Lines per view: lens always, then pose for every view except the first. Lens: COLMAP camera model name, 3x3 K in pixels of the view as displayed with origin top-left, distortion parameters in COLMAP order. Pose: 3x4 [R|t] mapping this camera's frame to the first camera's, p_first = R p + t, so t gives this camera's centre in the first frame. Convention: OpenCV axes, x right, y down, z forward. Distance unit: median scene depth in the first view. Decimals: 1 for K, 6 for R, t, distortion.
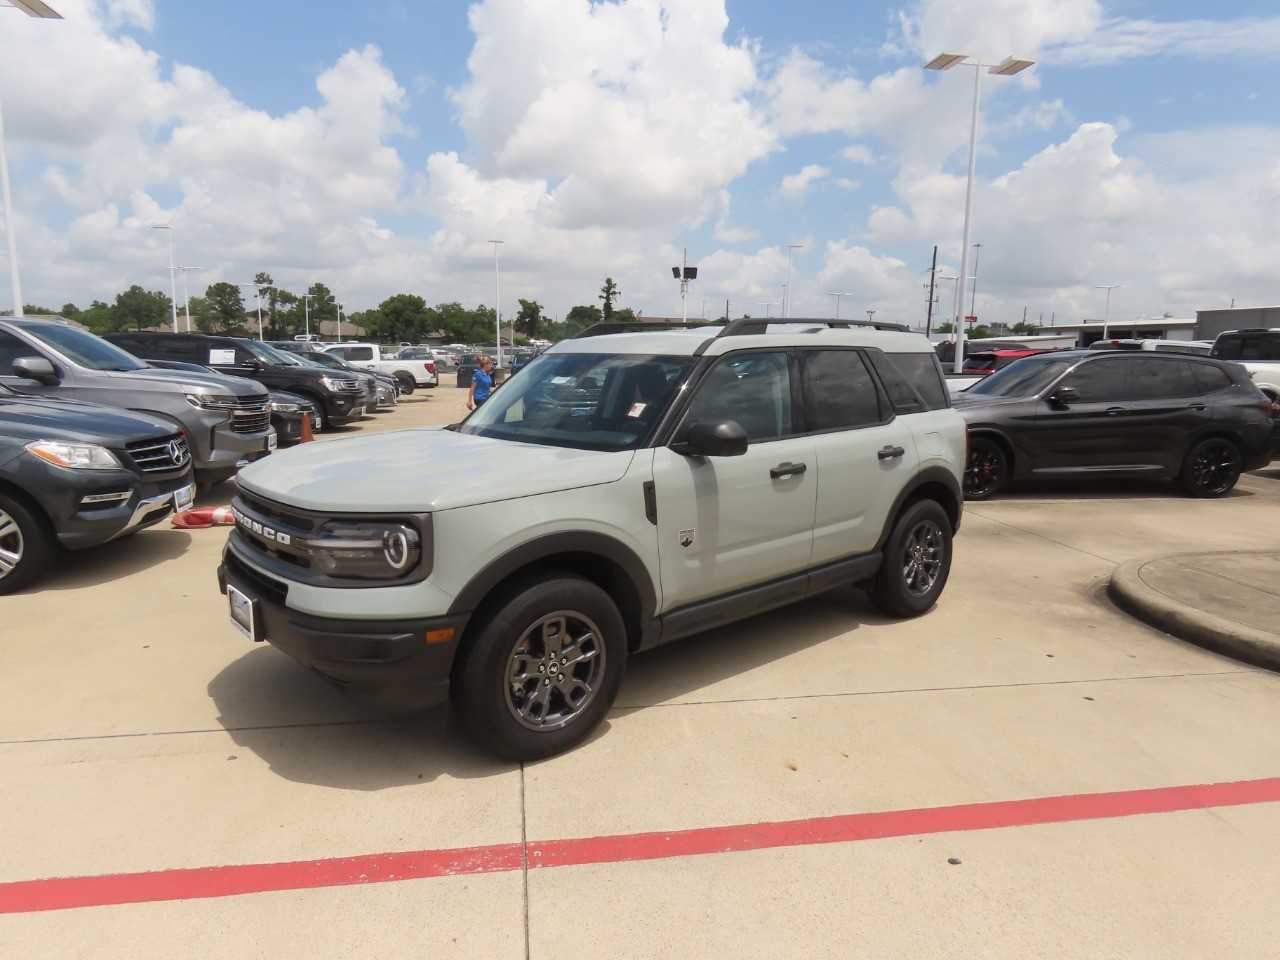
lens RADIAL K [[810.6, 0, 636.4], [0, 810.6, 481.6], [0, 0, 1]] dist [-0.007522, 0.000051]
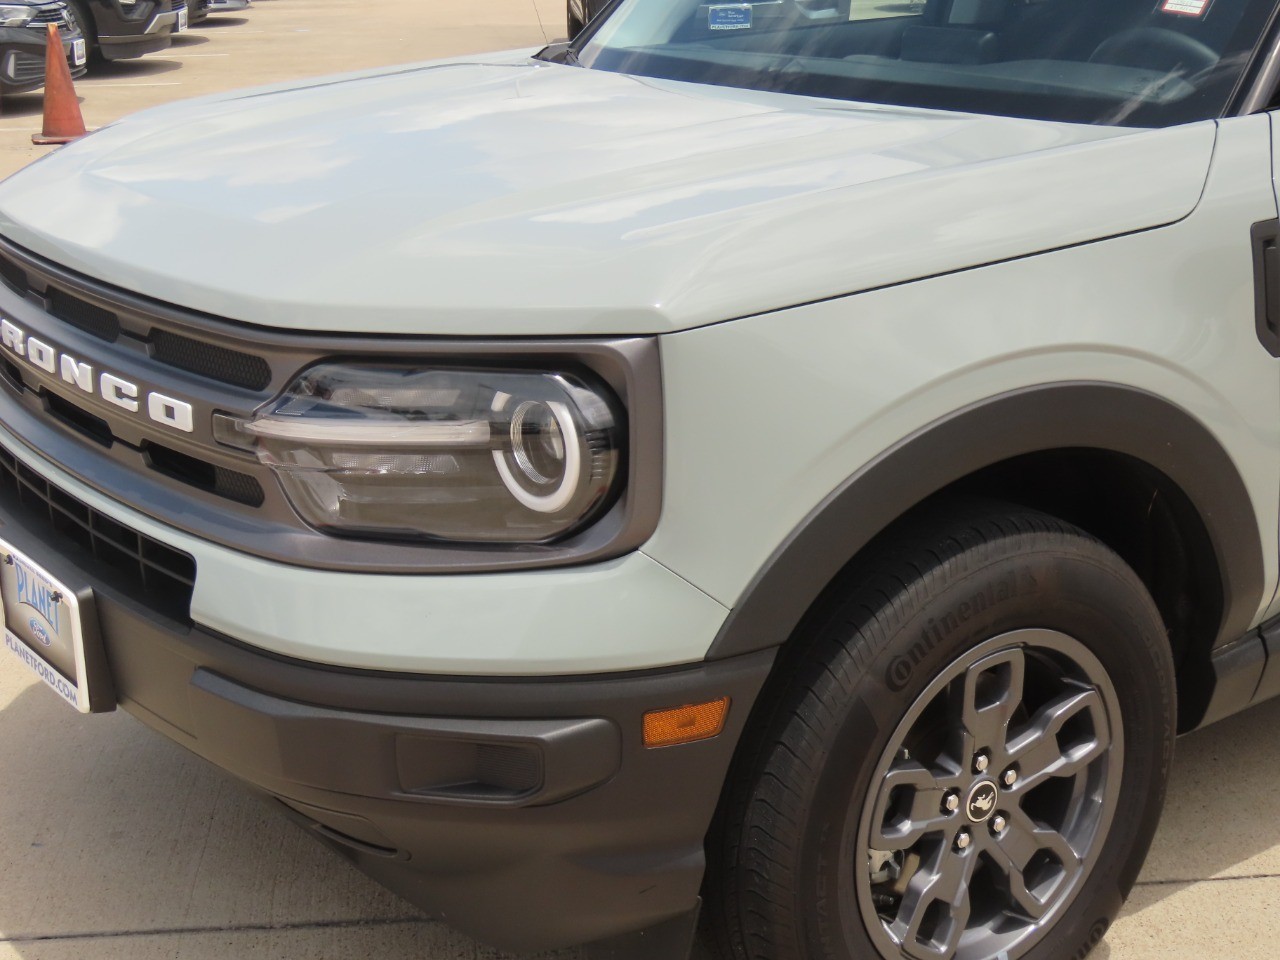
lens RADIAL K [[1885.7, 0, 641.4], [0, 1885.7, 478.7], [0, 0, 1]] dist [-0.025333, 0.000000]
pose [[0.997536, 0.003854, -0.070053, -0.195918], [0.006918, 0.988220, 0.152881, -0.016451], [0.069817, -0.152989, 0.985759, 0.270176]]
